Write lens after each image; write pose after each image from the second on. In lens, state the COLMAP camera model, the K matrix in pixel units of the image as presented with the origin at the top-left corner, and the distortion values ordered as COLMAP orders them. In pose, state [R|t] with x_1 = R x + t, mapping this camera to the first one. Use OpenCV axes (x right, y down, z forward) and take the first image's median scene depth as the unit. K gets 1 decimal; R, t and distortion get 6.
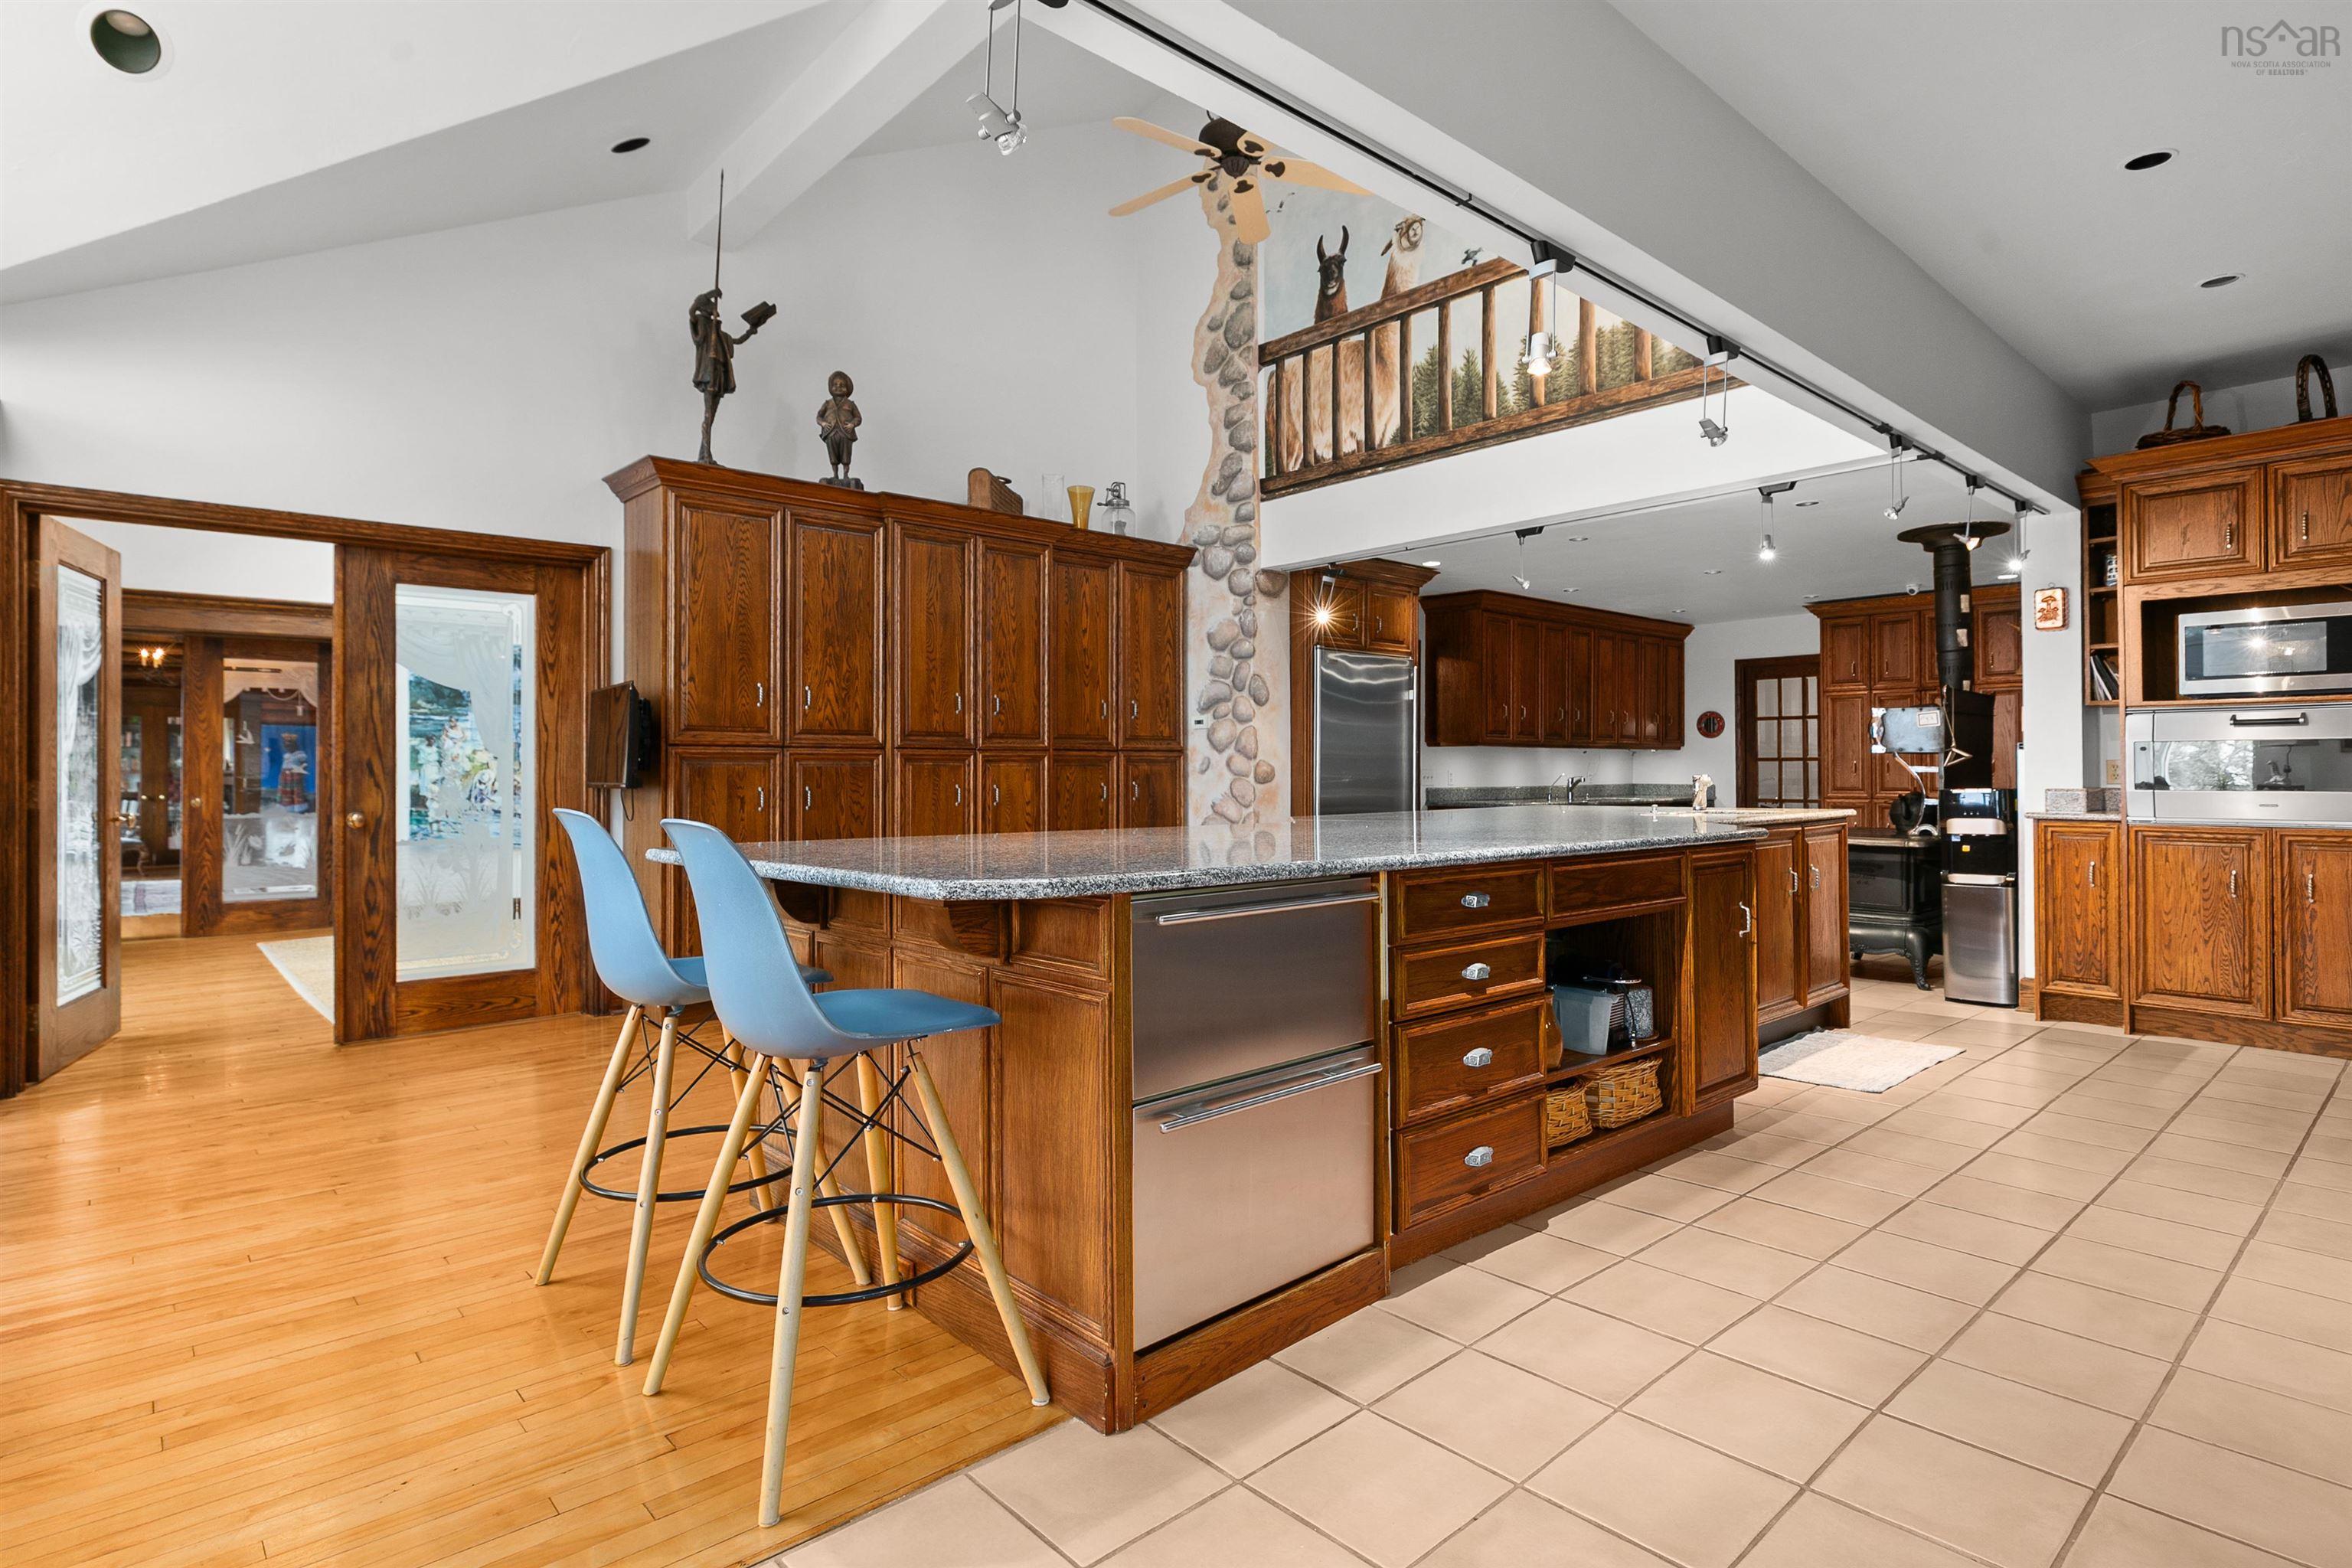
lens RADIAL K [[1190.4, 0, 1166.2], [0, 1190.4, 759.7], [0, 0, 1]] dist [0.004435, 0.000417]
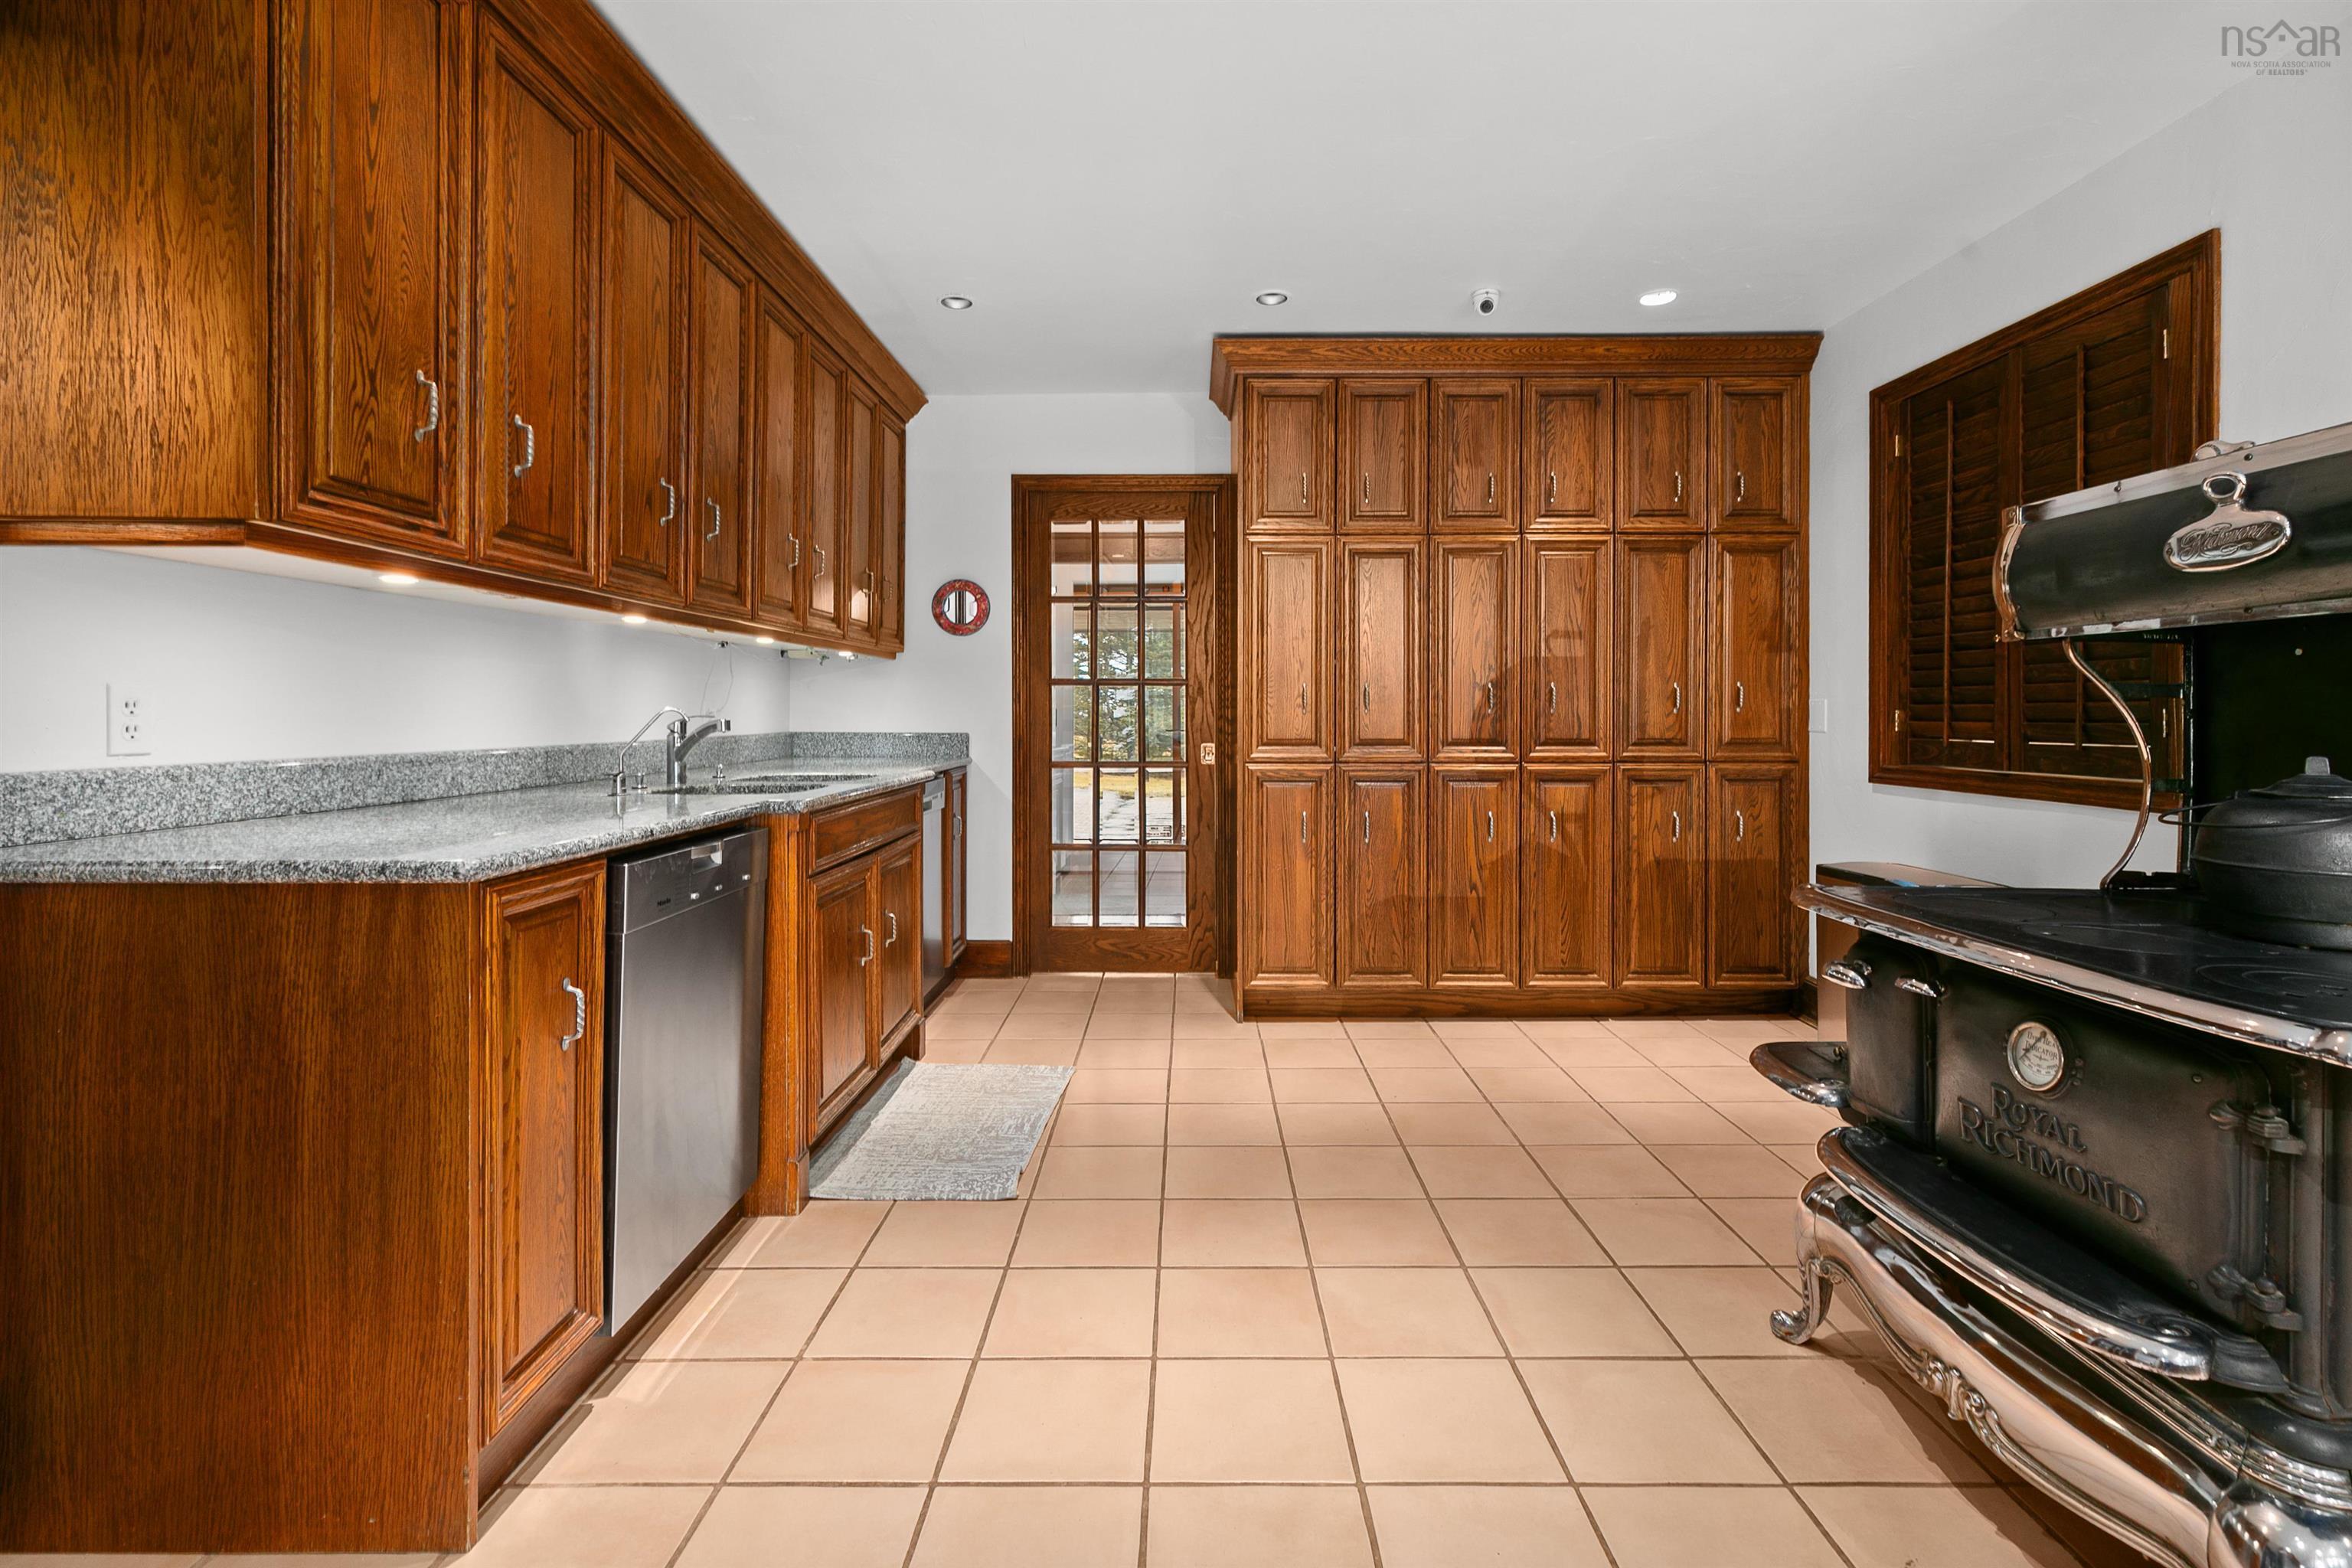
lens RADIAL K [[1097.9, 0, 1188.4], [0, 1097.9, 758.7], [0, 0, 1]] dist [0.000661, 0.000102]
pose [[0.651098, 0.011539, 0.758906, 0.301564], [-0.016580, 0.999862, -0.000977, 0.044574], [-0.758813, -0.011946, 0.651199, 1.033251]]
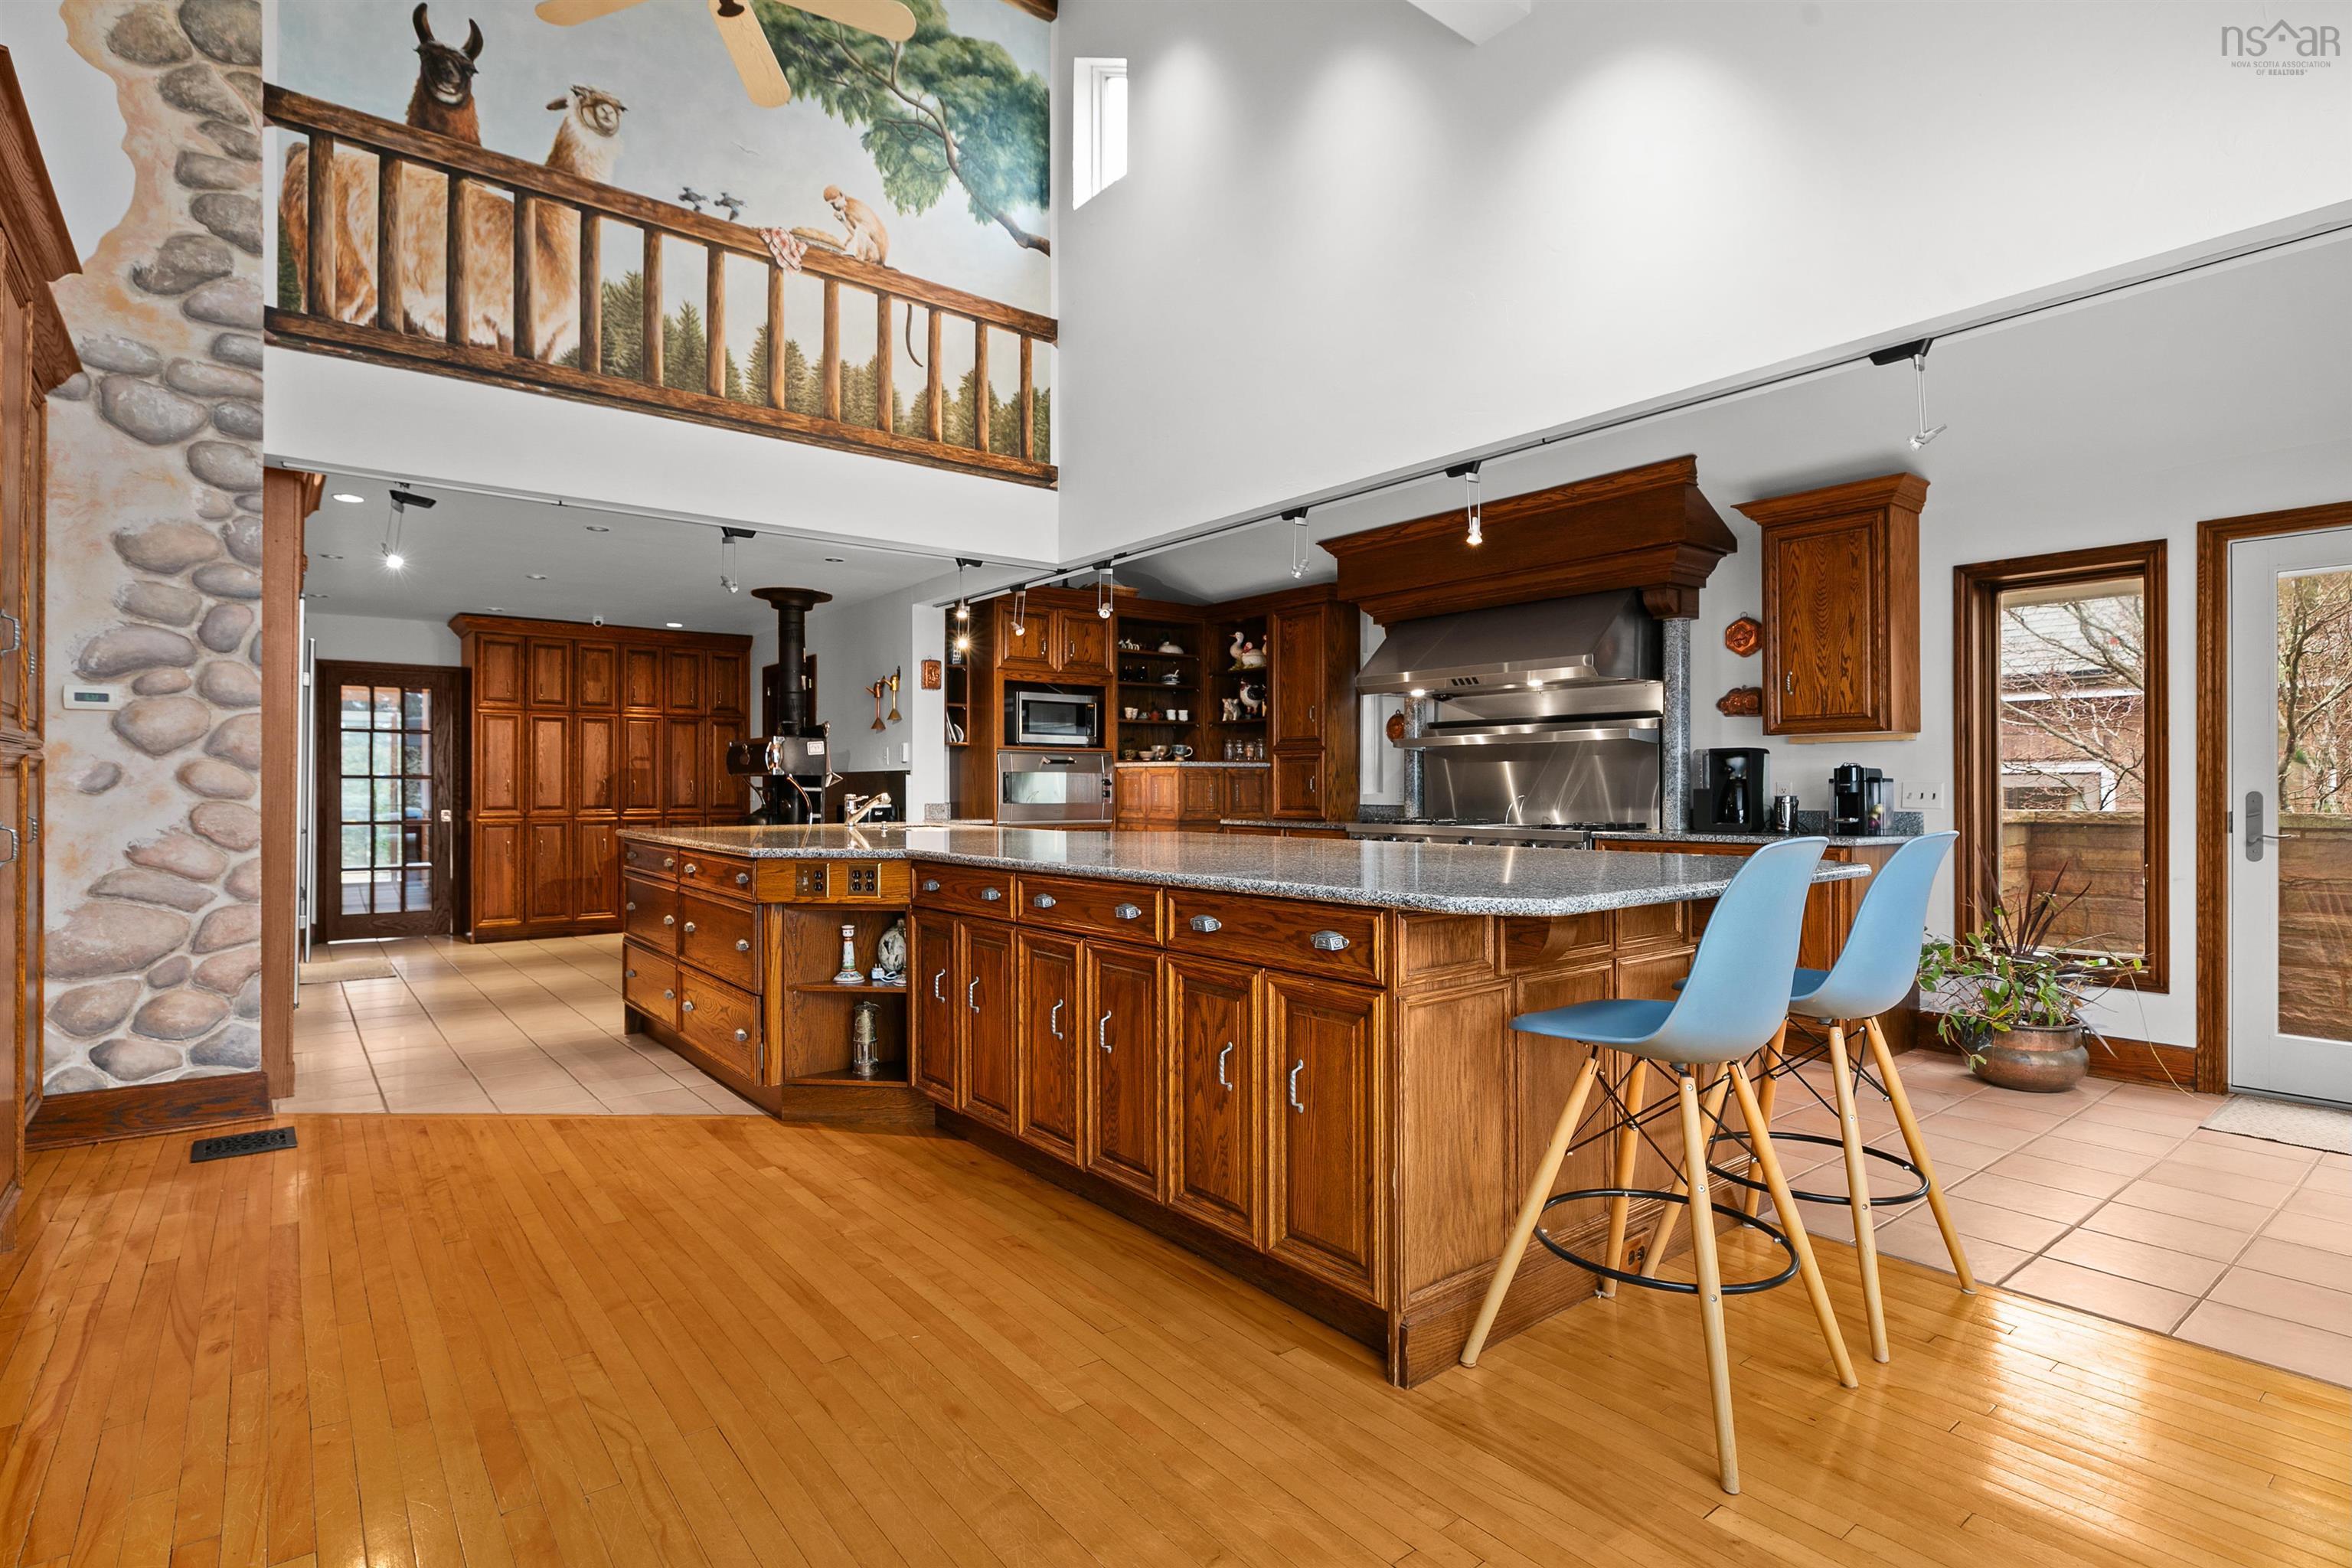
lens RADIAL K [[1190.4, 0, 1172.2], [0, 1190.4, 777.4], [0, 0, 1]] dist [0.004435, 0.000417]
pose [[0.056499, 0.012623, 0.998323, -0.528160], [-0.012483, 0.999851, -0.011936, 0.005144], [-0.998325, -0.011788, 0.056648, 0.536662]]
